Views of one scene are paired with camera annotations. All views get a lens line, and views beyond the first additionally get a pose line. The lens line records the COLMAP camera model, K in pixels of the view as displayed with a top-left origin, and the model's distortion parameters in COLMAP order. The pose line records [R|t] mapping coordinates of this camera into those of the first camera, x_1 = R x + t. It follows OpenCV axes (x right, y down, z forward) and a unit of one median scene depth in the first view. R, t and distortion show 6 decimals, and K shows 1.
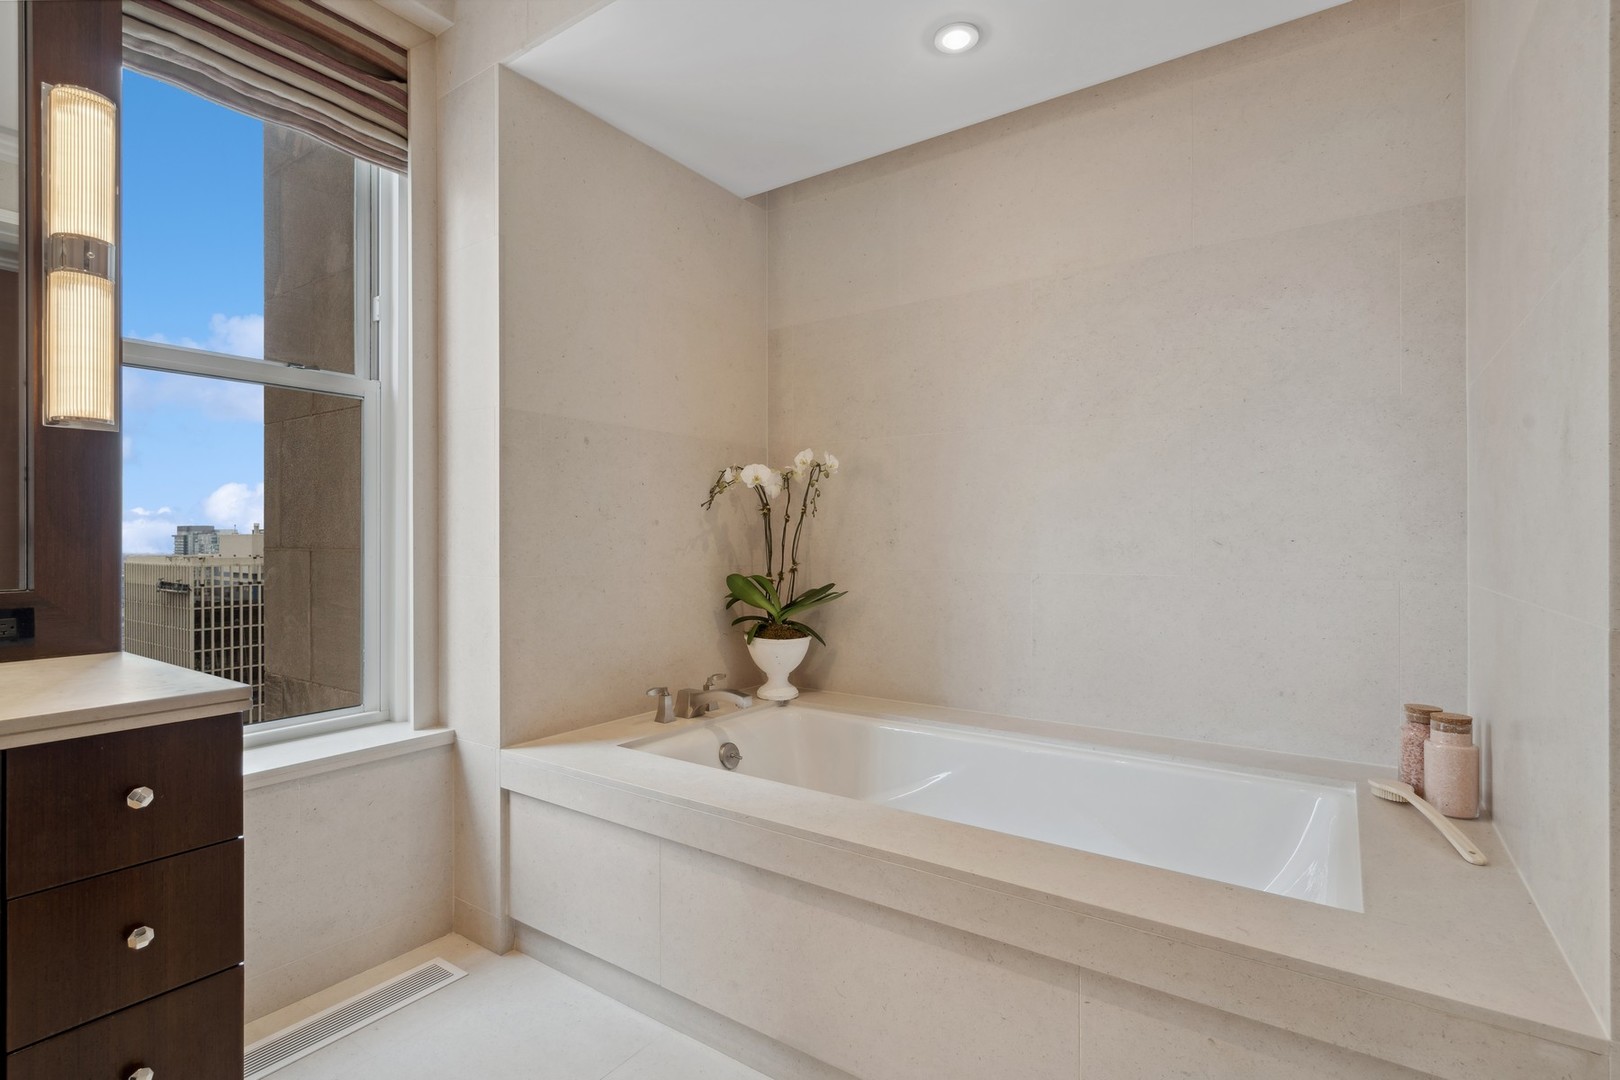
lens RADIAL K [[774.0, 0, 810.0], [0, 774.0, 540.0], [0, 0, 1]] dist [0.001658, 0.000144]
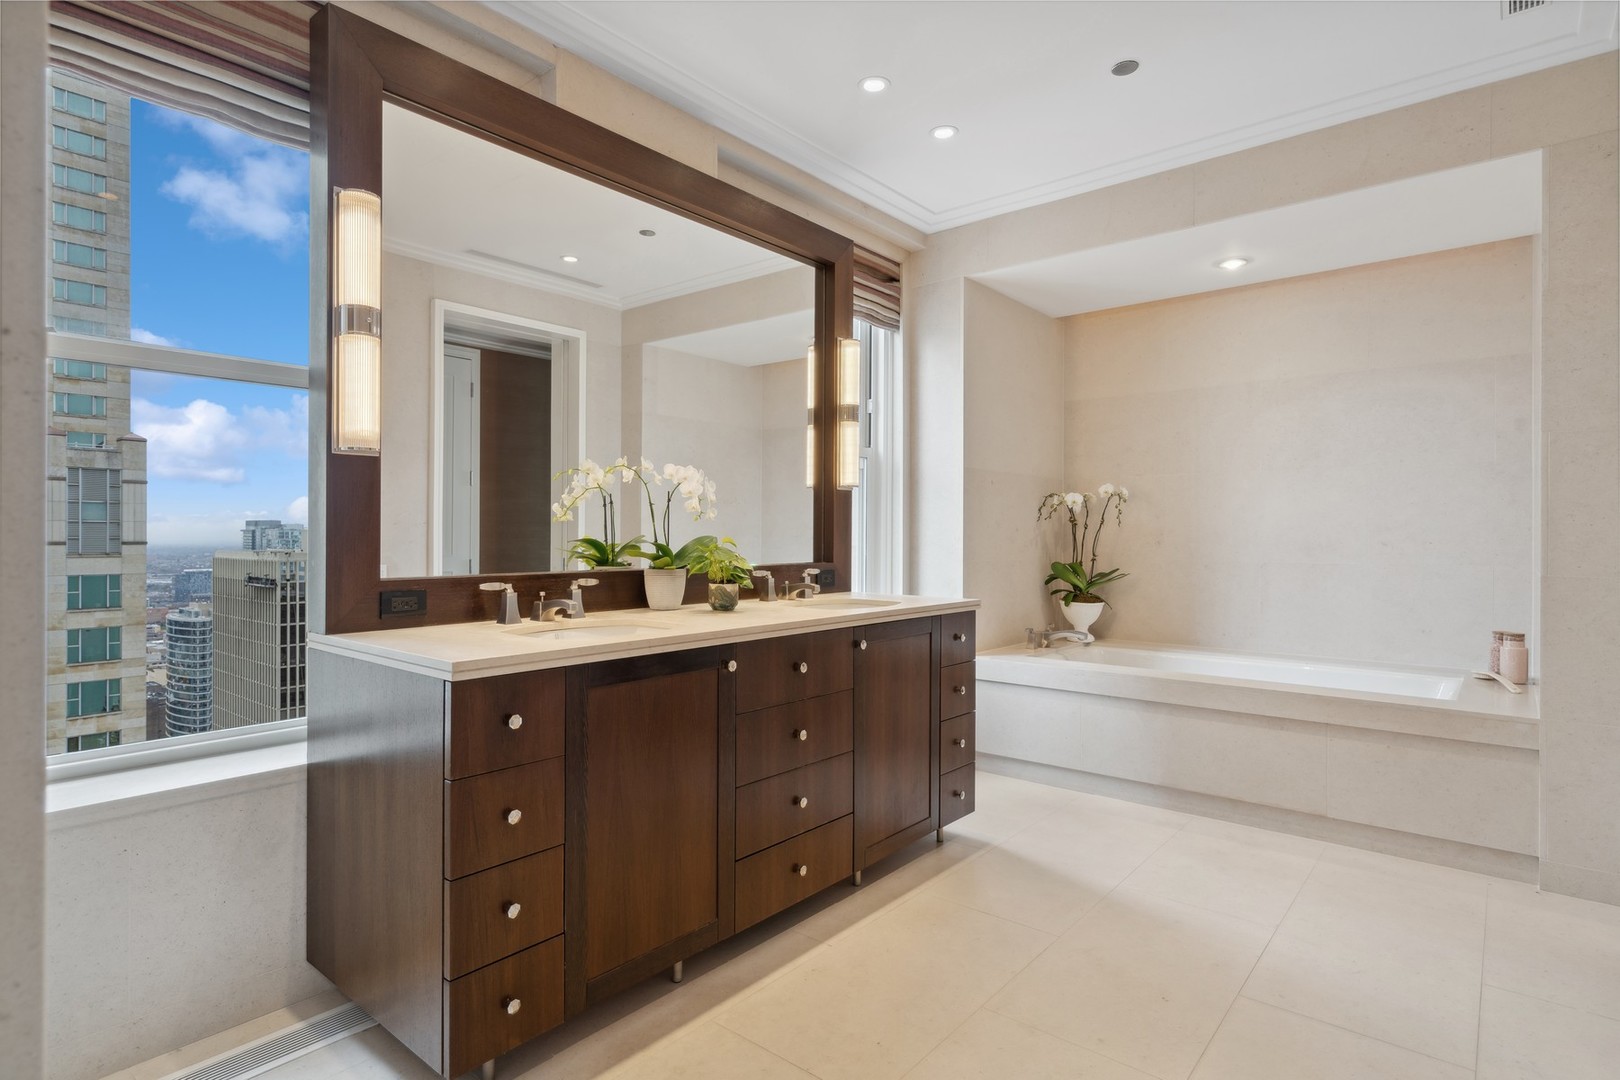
lens RADIAL K [[839.8, 0, 810.9], [0, 839.8, 535.5], [0, 0, 1]] dist [0.003498, 0.000082]
pose [[0.995618, 0.005565, -0.093343, -0.432173], [-0.005860, 0.999979, -0.002883, -0.001699], [0.093325, 0.003417, 0.995630, -0.745707]]
